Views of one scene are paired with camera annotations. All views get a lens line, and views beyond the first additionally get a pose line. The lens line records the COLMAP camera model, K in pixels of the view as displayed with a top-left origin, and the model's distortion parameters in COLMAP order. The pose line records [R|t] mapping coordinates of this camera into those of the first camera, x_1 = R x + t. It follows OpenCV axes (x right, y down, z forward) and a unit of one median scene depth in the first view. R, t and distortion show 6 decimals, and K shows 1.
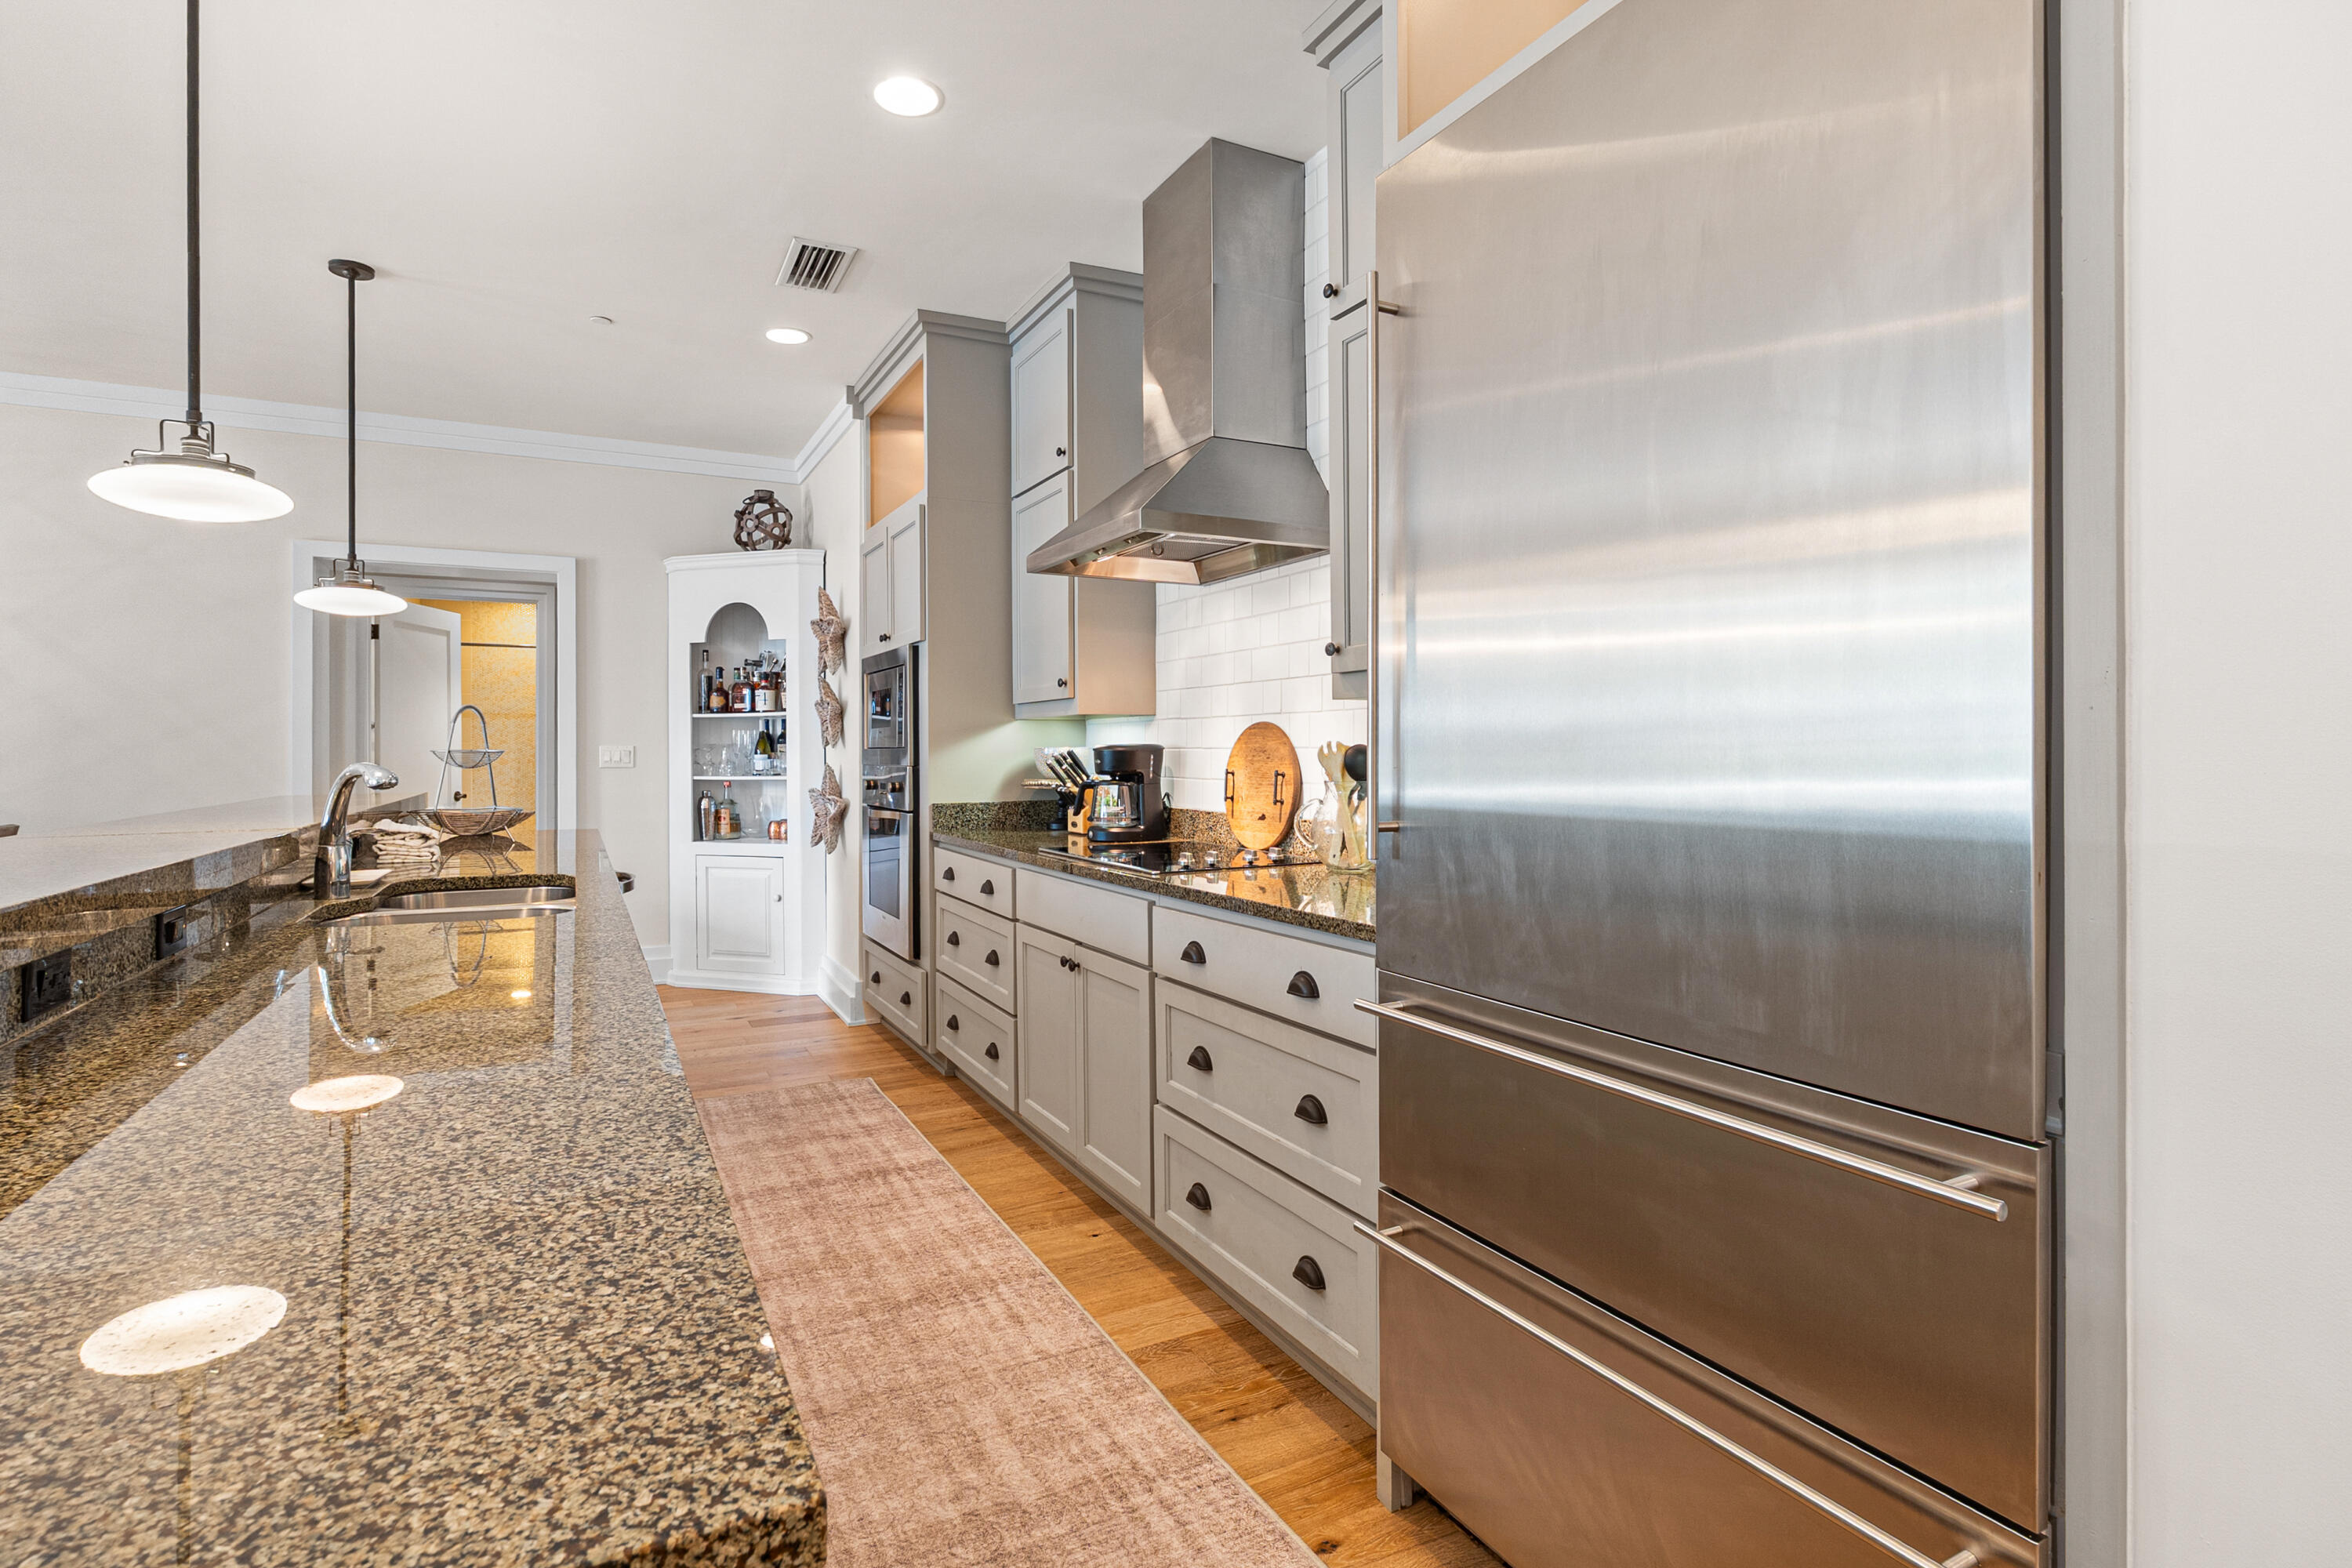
lens RADIAL K [[1138.3, 0, 1149.7], [0, 1138.3, 741.6], [0, 0, 1]] dist [-0.005689, -0.000648]
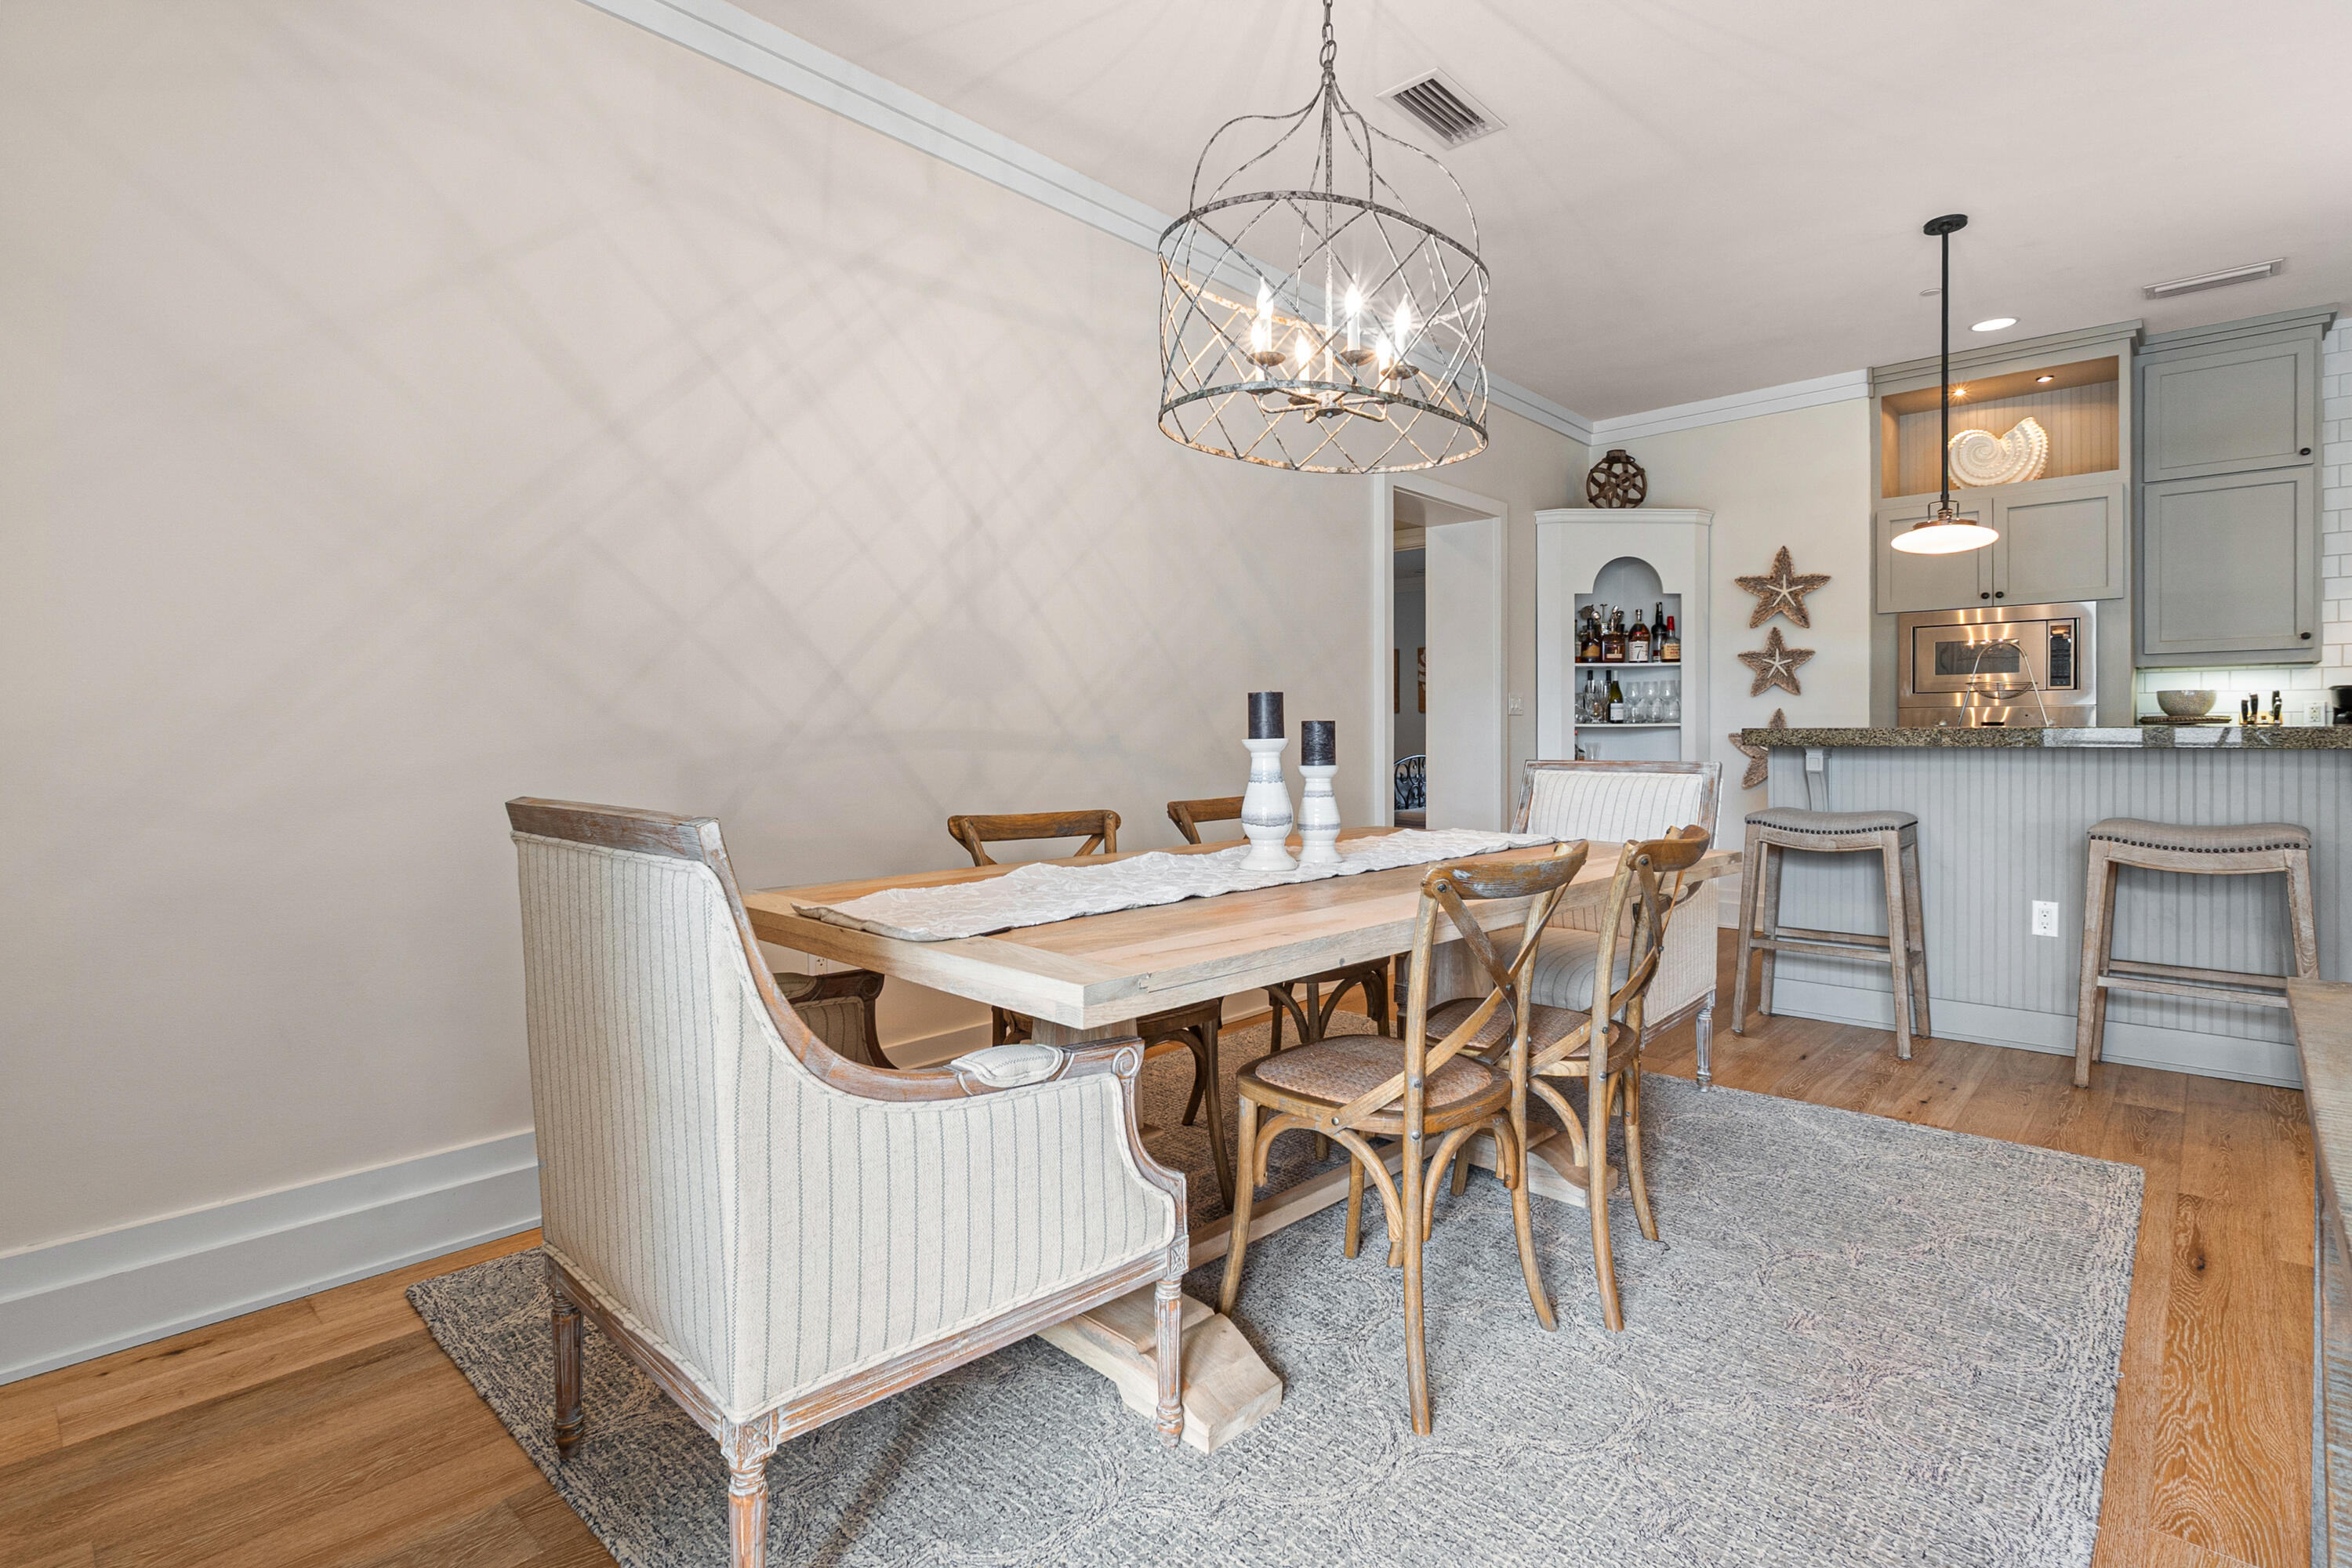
lens RADIAL K [[1138.3, 0, 1149.7], [0, 1138.3, 741.6], [0, 0, 1]] dist [-0.005689, -0.000648]
pose [[0.936008, -0.005464, 0.351937, -1.781218], [0.000546, 0.999901, 0.014071, 0.050649], [-0.351979, -0.012978, 0.935918, 0.270424]]
